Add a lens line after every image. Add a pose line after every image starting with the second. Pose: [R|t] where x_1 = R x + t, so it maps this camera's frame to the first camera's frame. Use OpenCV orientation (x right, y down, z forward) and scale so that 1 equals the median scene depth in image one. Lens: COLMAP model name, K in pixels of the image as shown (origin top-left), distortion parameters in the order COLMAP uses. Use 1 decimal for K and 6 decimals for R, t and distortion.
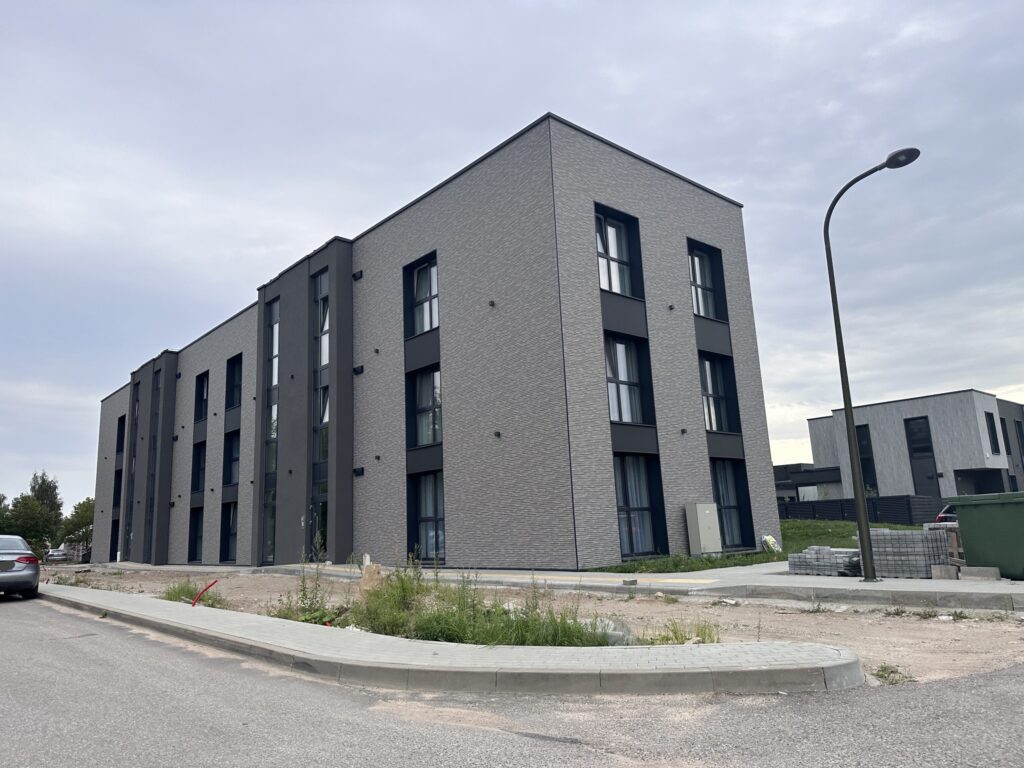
lens RADIAL K [[708.6, 0, 512.0], [0, 708.6, 384.0], [0, 0, 1]] dist [-0.001220, 0.002896]
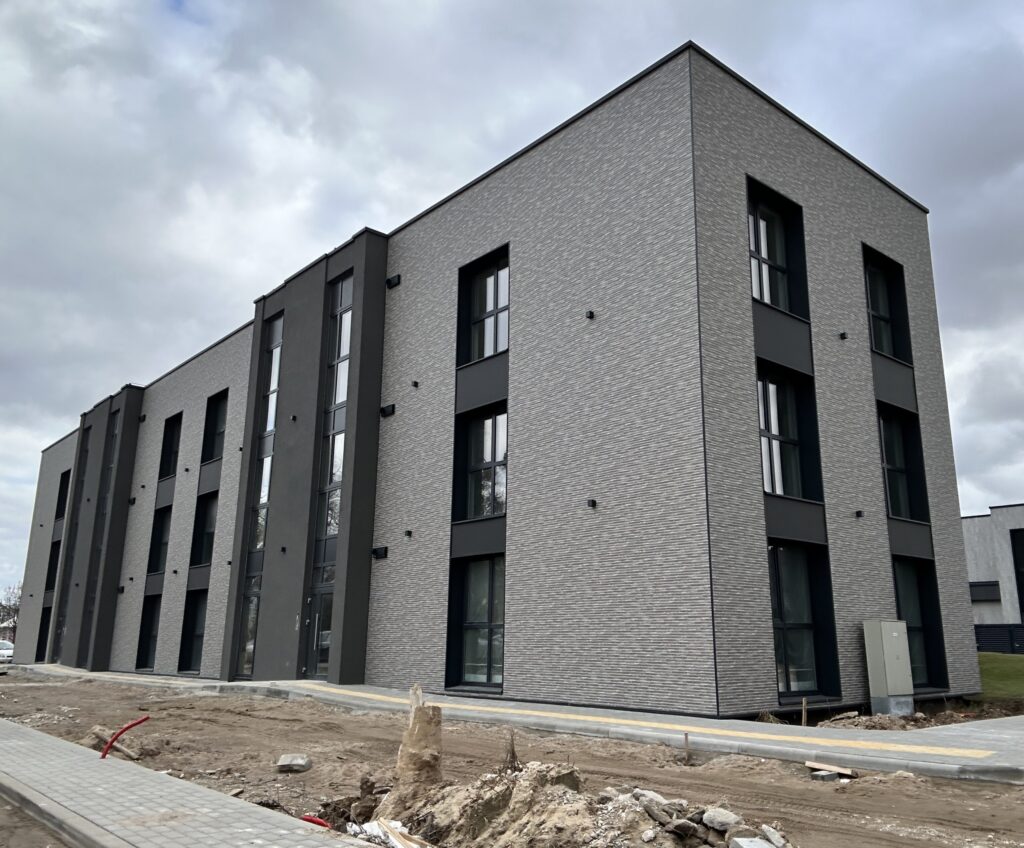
lens RADIAL K [[854.7, 0, 566.6], [0, 854.7, 423.3], [0, 0, 1]] dist [0.030848, -0.003559]
pose [[0.998801, 0.048561, 0.006120, -0.044334], [-0.048215, 0.997699, -0.047662, 0.028421], [-0.008421, 0.047309, 0.998845, 0.146818]]
